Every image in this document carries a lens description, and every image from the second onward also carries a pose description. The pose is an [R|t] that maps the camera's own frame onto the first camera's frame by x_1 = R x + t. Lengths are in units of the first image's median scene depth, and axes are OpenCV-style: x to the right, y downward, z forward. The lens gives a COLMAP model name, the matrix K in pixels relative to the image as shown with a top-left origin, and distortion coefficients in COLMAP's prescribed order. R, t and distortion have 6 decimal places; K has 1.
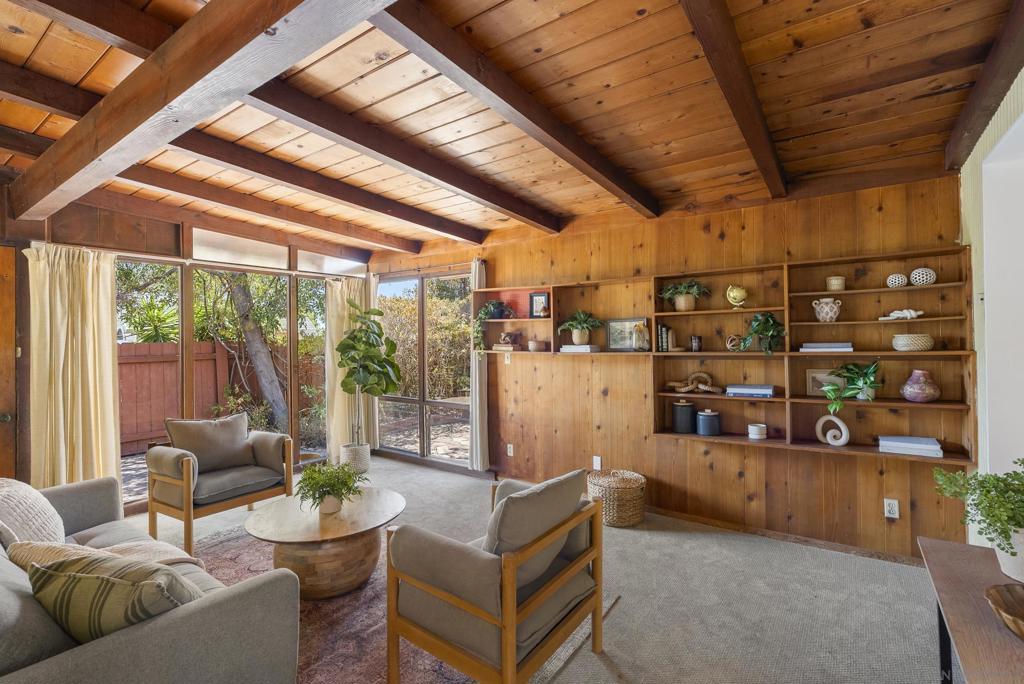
lens RADIAL K [[465.9, 0, 516.2], [0, 465.9, 341.7], [0, 0, 1]] dist [-0.006741, 0.003532]
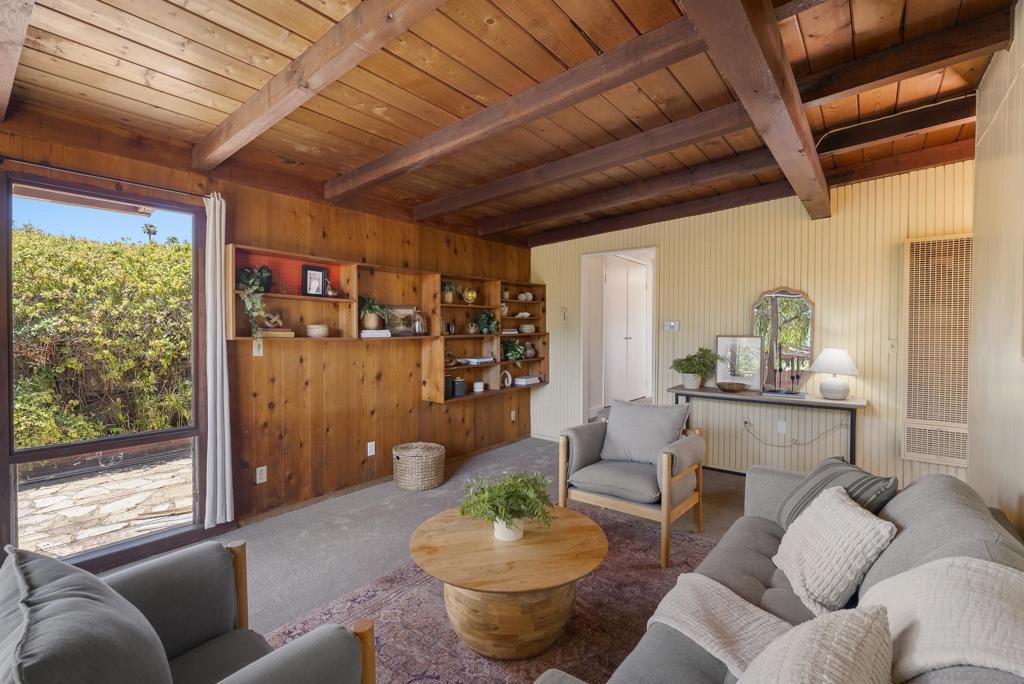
lens RADIAL K [[465.9, 0, 511.2], [0, 465.9, 336.4], [0, 0, 1]] dist [-0.006741, 0.003532]
pose [[0.069290, -0.009794, 0.997548, -0.765020], [-0.003912, 0.999941, 0.010089, 0.008892], [-0.997589, -0.004601, 0.069248, 0.609708]]
